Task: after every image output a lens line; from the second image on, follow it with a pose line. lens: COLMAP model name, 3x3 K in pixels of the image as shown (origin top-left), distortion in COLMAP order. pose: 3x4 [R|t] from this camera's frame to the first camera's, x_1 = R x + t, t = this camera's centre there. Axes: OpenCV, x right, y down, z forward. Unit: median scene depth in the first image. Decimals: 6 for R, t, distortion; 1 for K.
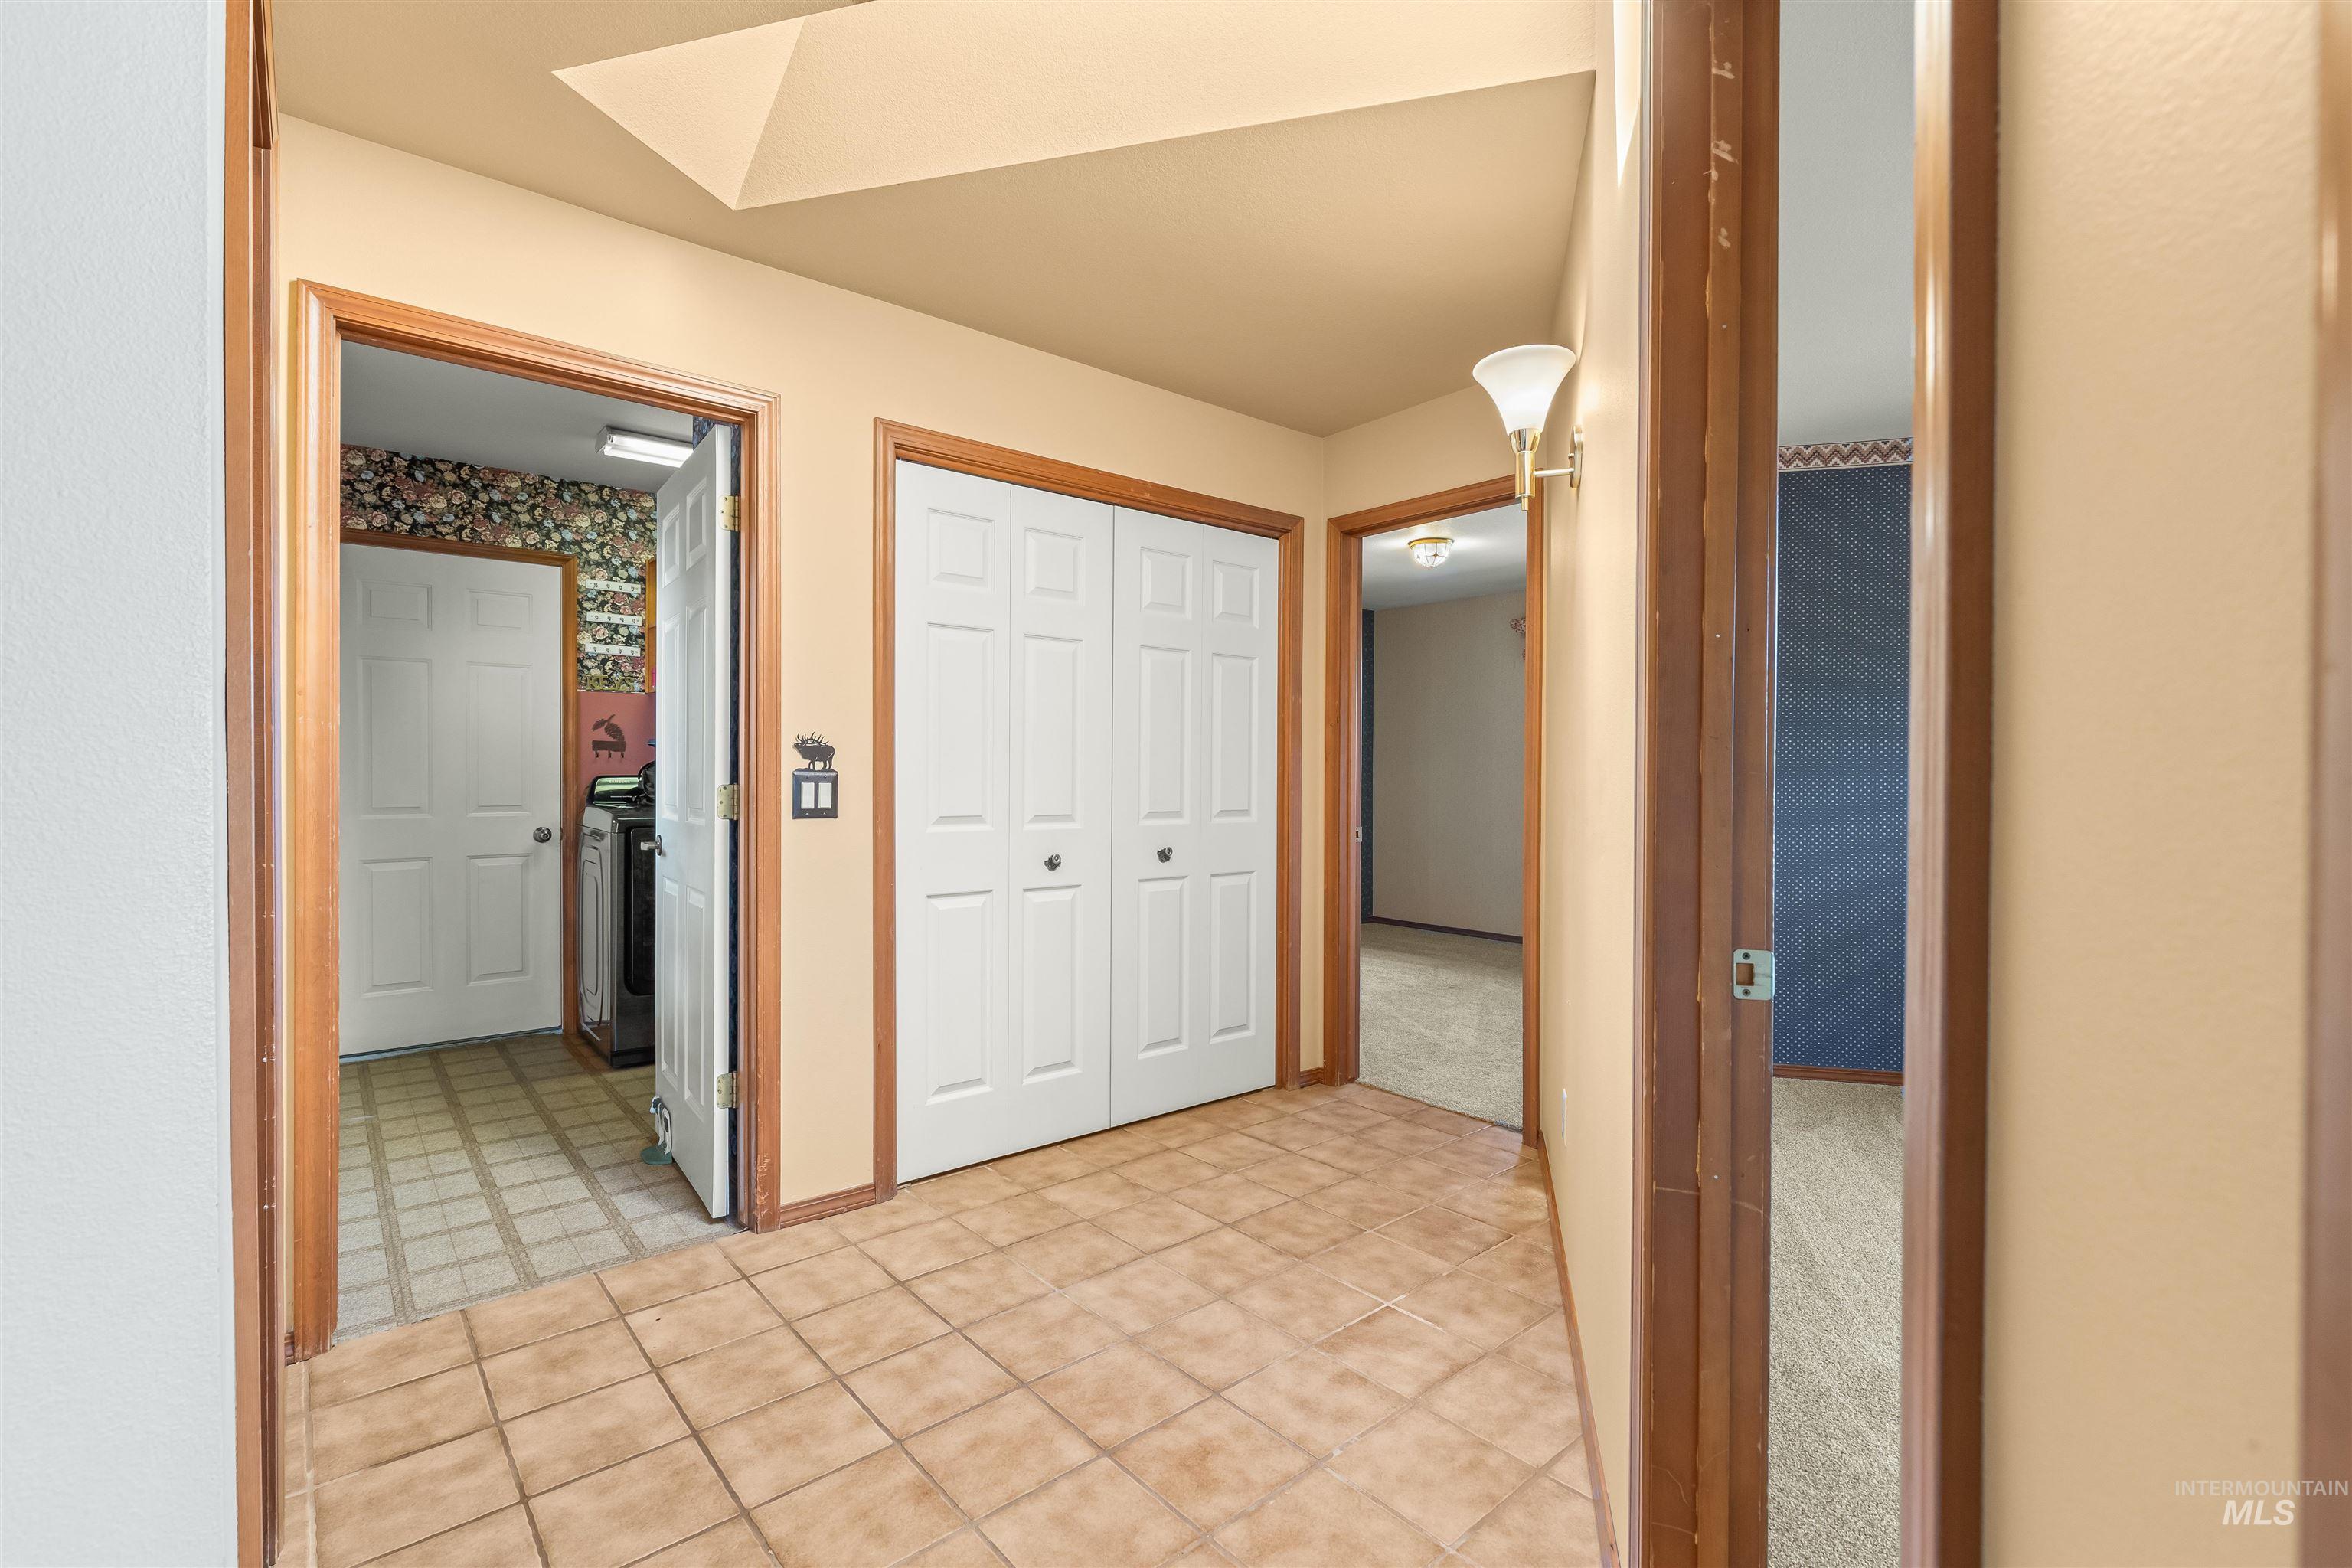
lens RADIAL K [[1046.8, 0, 1174.0], [0, 1046.8, 780.4], [0, 0, 1]] dist [-0.001181, 0.000081]
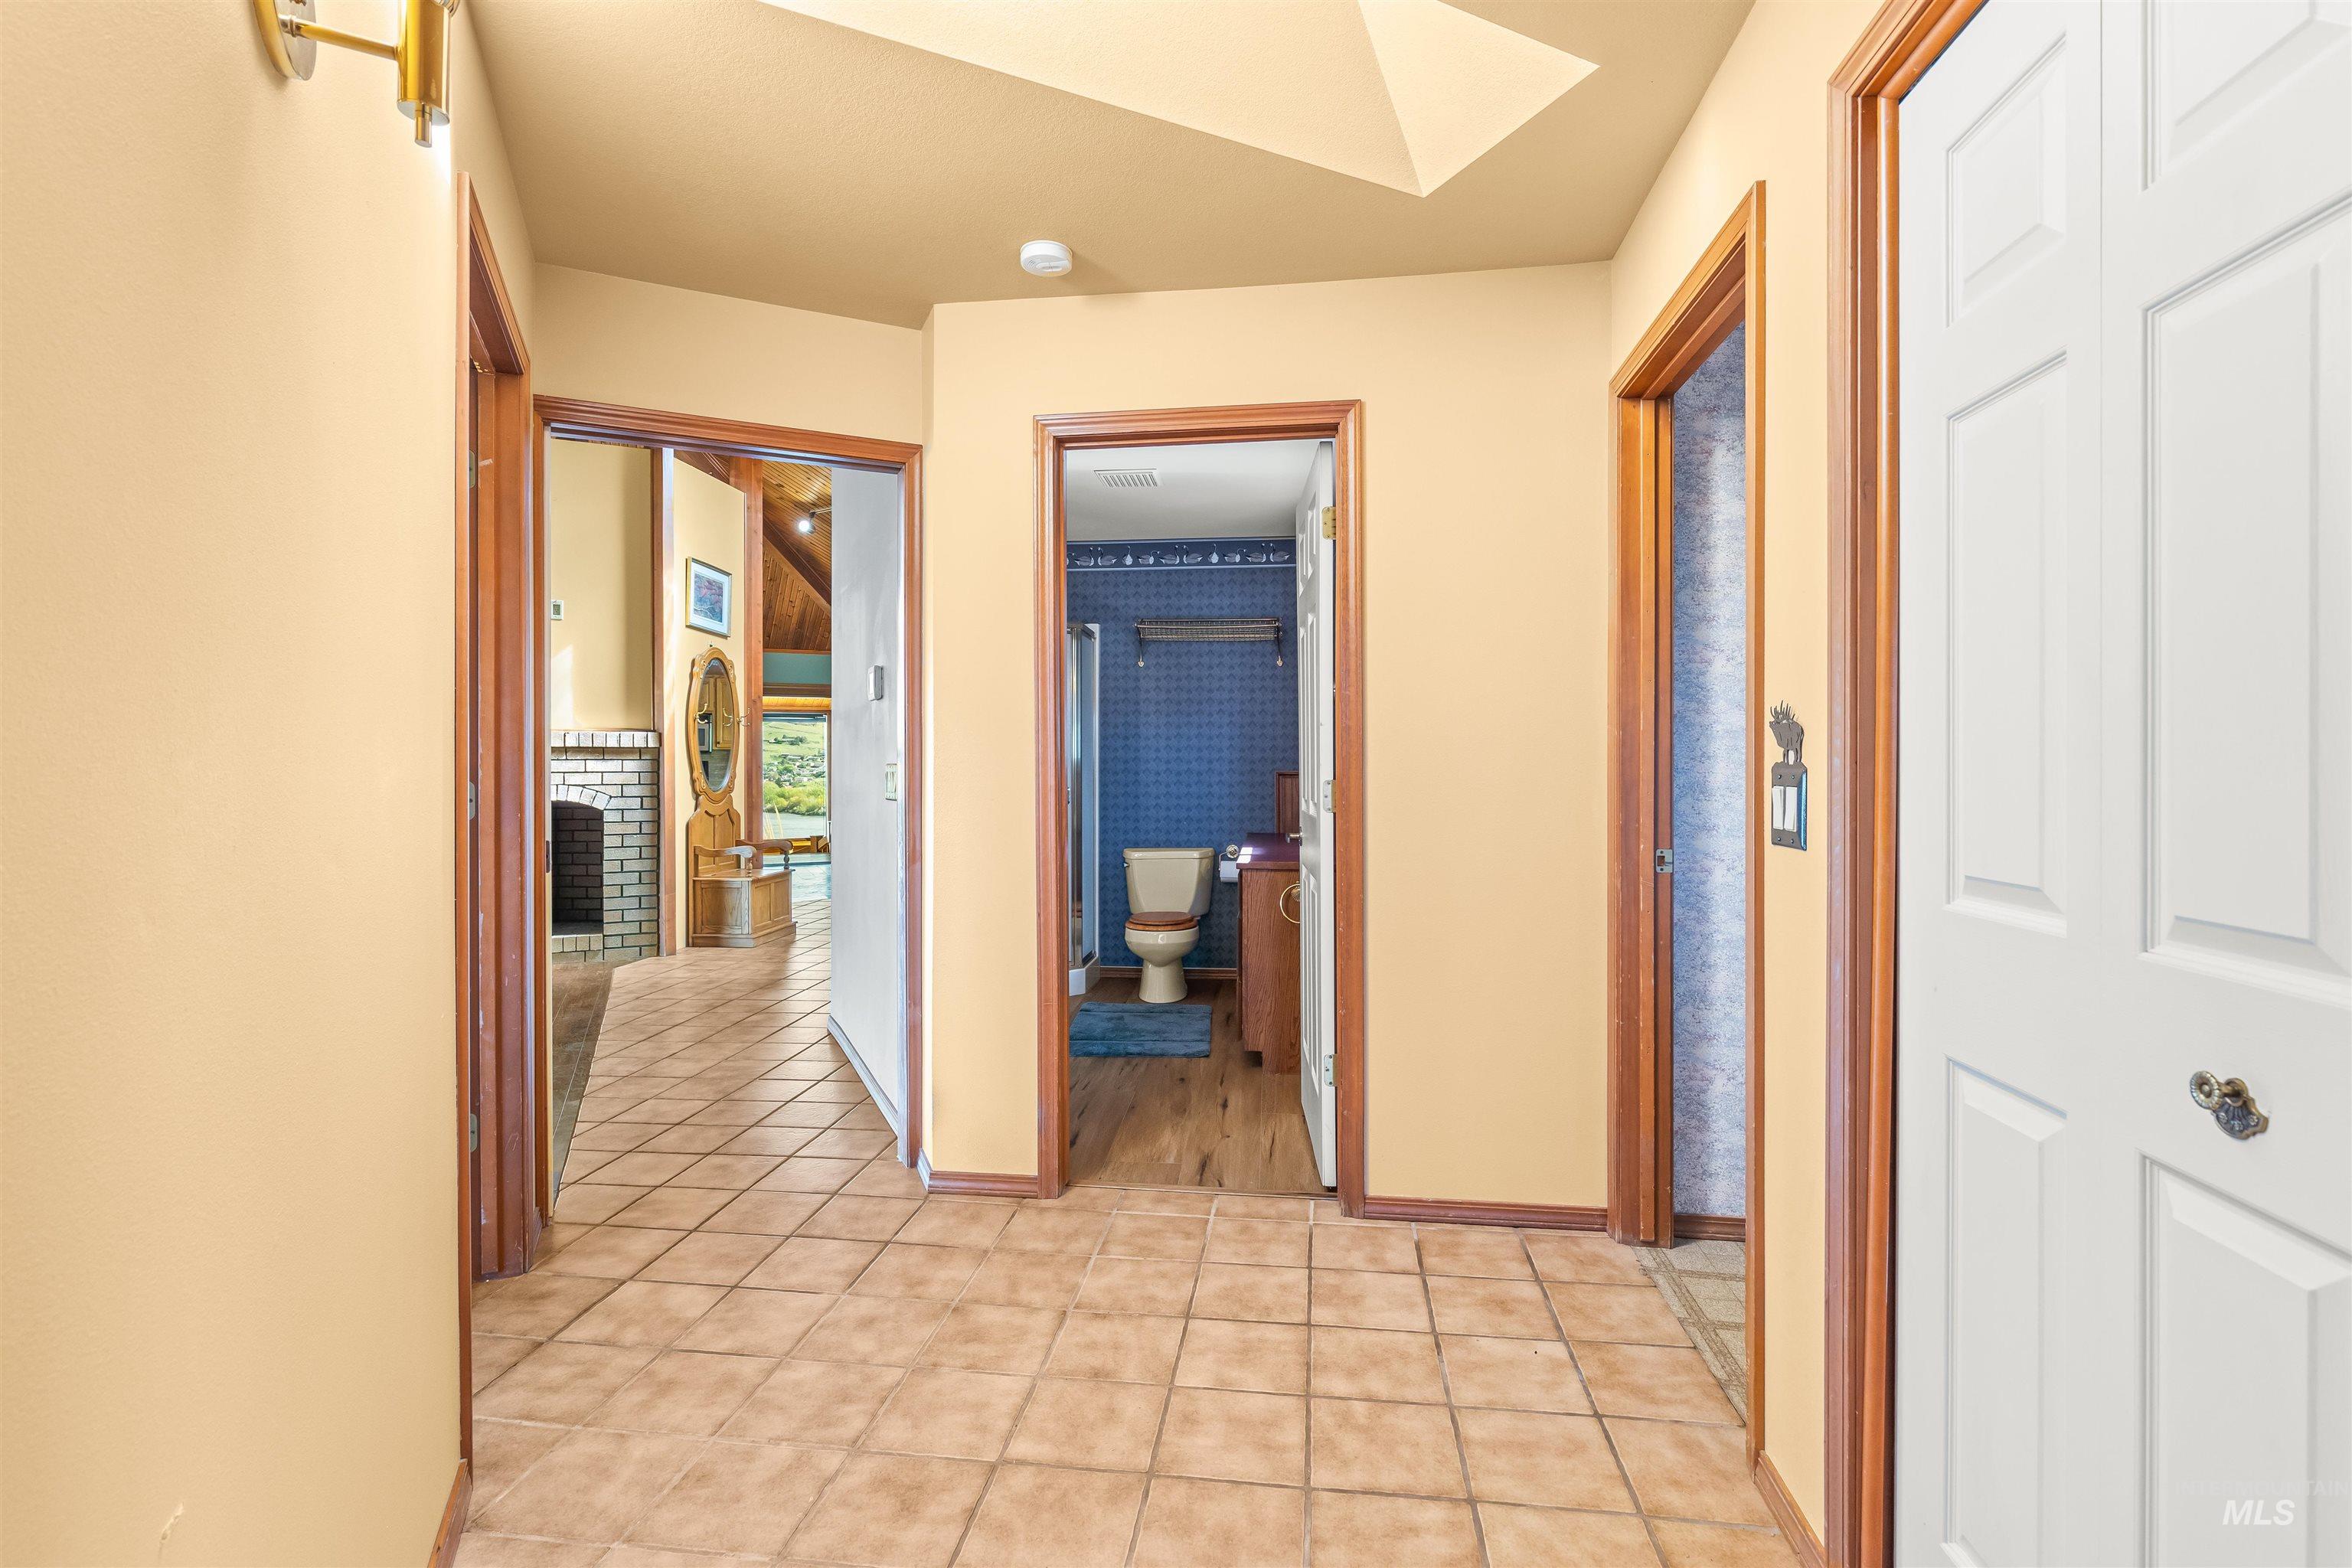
lens RADIAL K [[1046.8, 0, 1158.8], [0, 1046.8, 775.7], [0, 0, 1]] dist [-0.001181, 0.000081]
pose [[-0.748370, 0.003578, -0.663271, 0.445623], [-0.005289, 0.999921, 0.011362, -0.011185], [0.663260, 0.012011, -0.748293, 1.730095]]
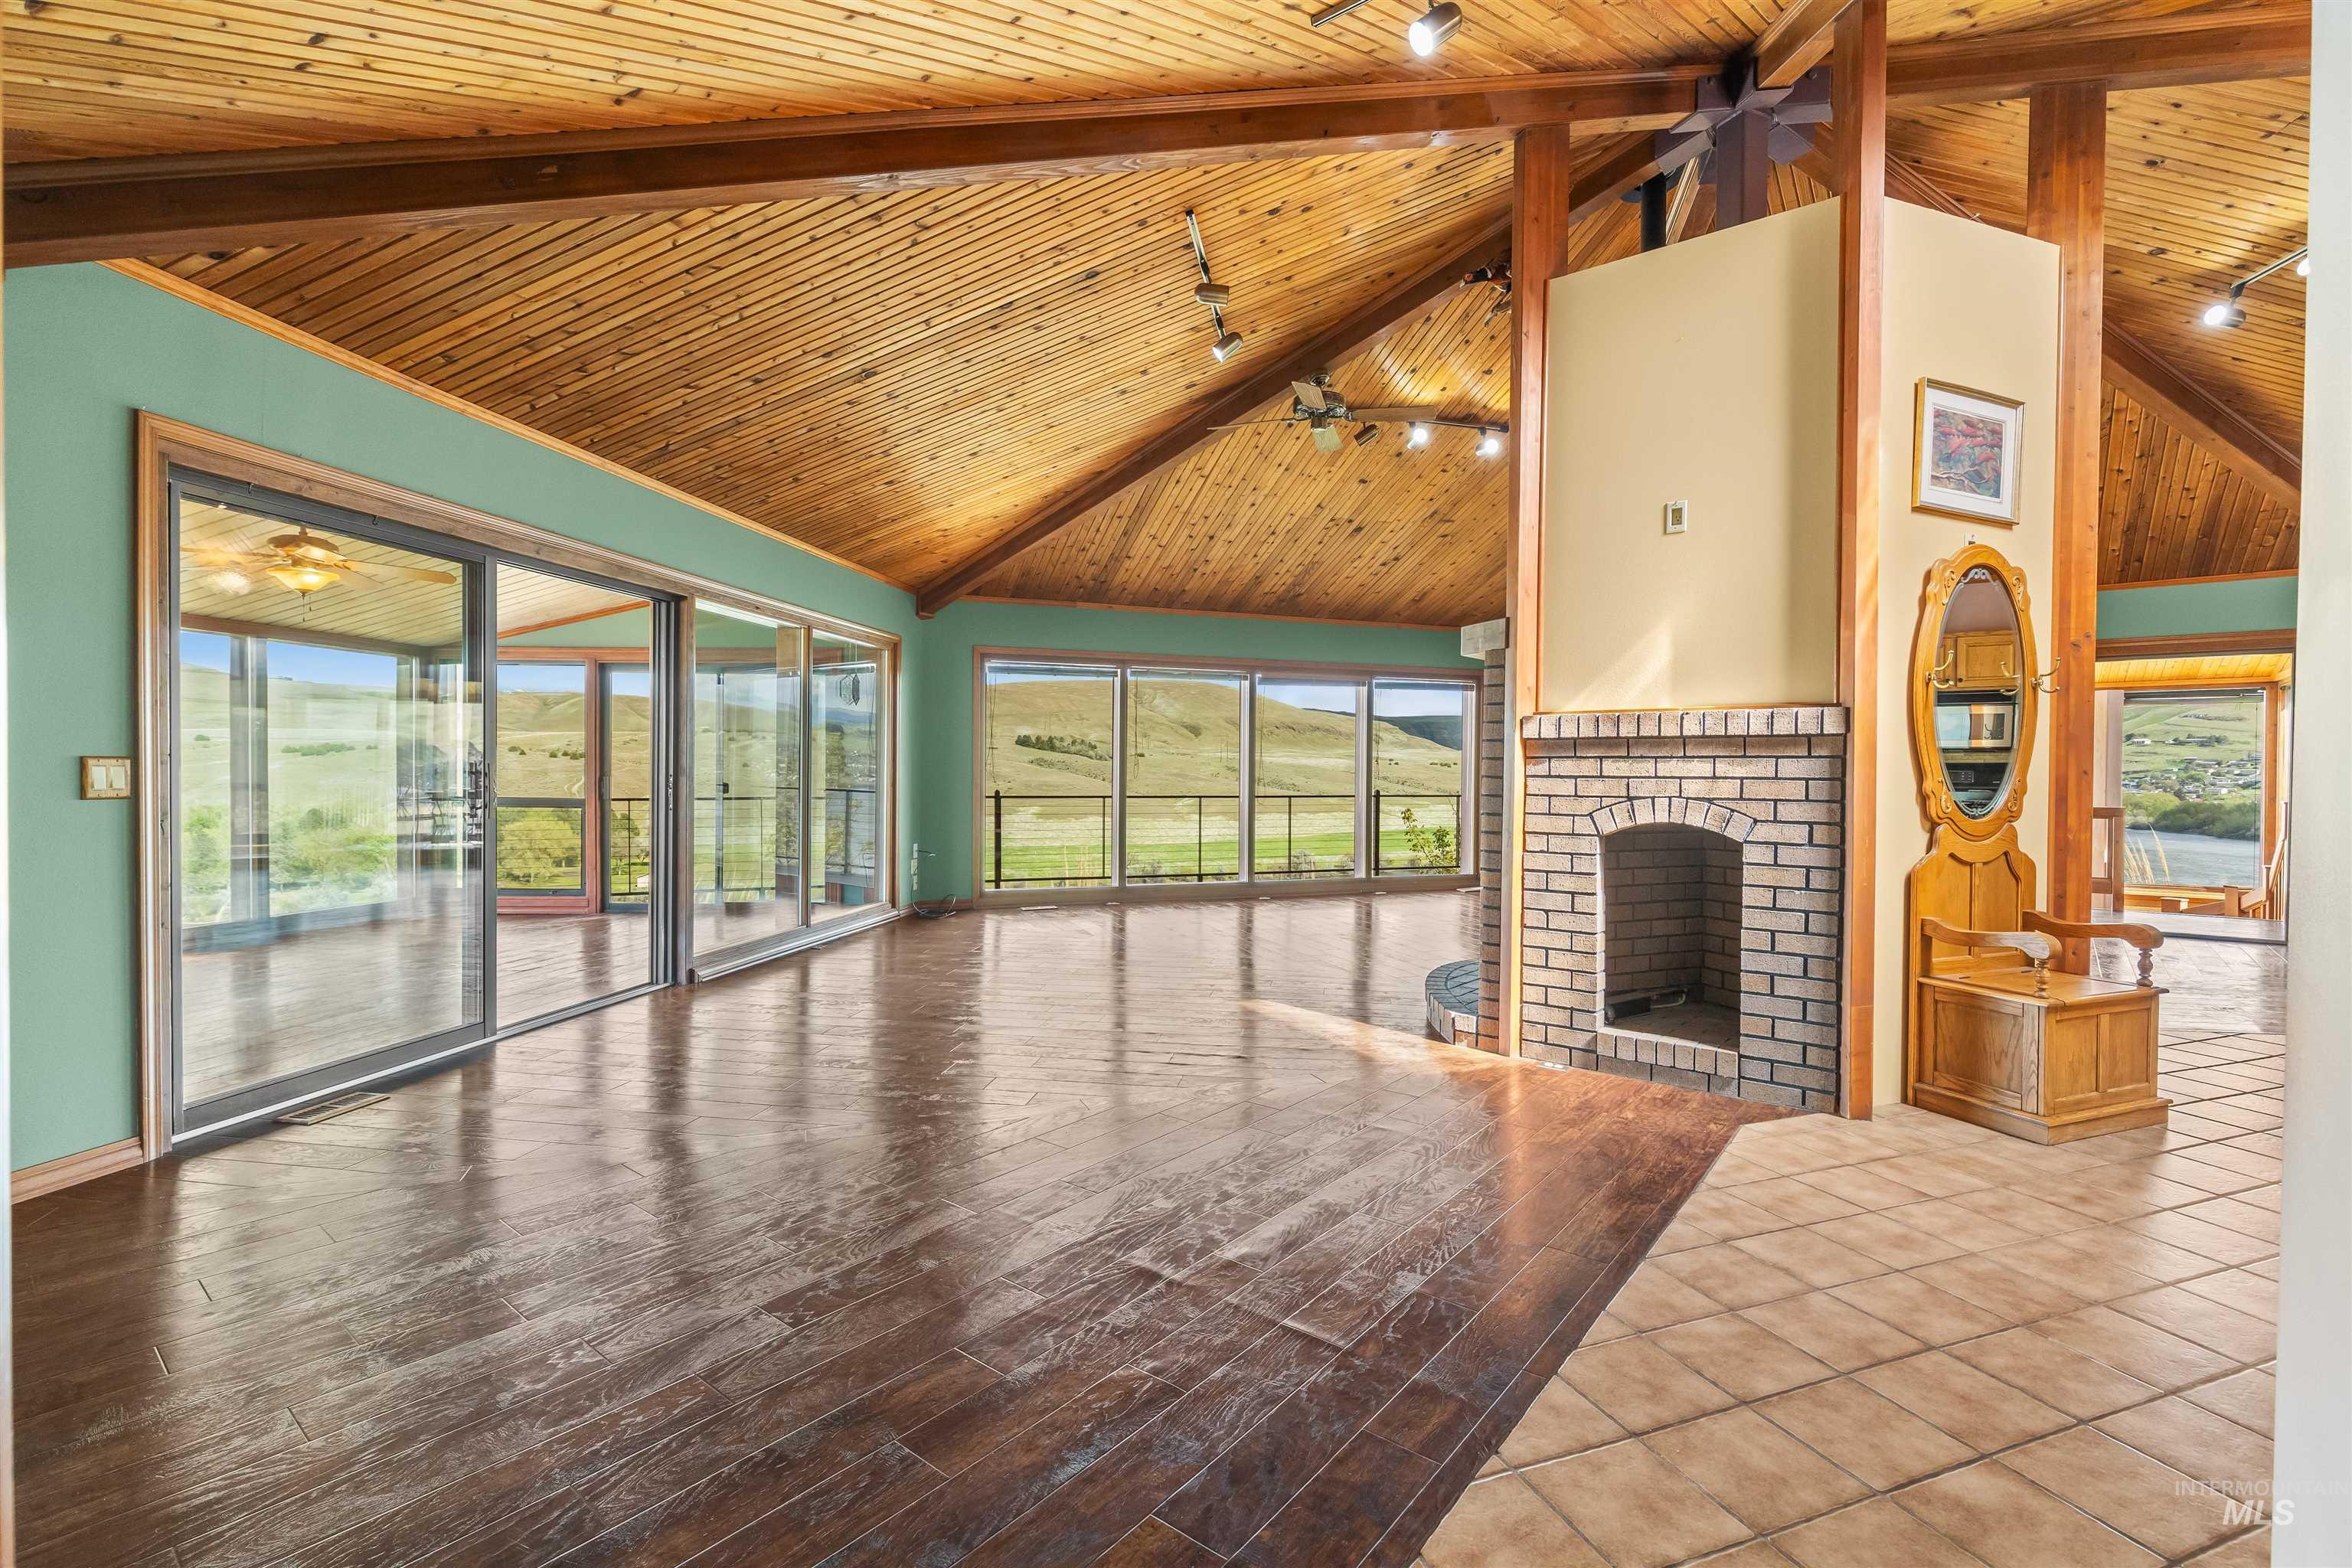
lens RADIAL K [[1046.8, 0, 1174.4], [0, 1046.8, 773.3], [0, 0, 1]] dist [-0.001181, 0.000081]
pose [[-0.925468, -0.013427, 0.378587, 0.268424], [-0.008837, 0.999865, 0.013860, -0.008667], [-0.378722, 0.009481, -0.925462, 1.329492]]
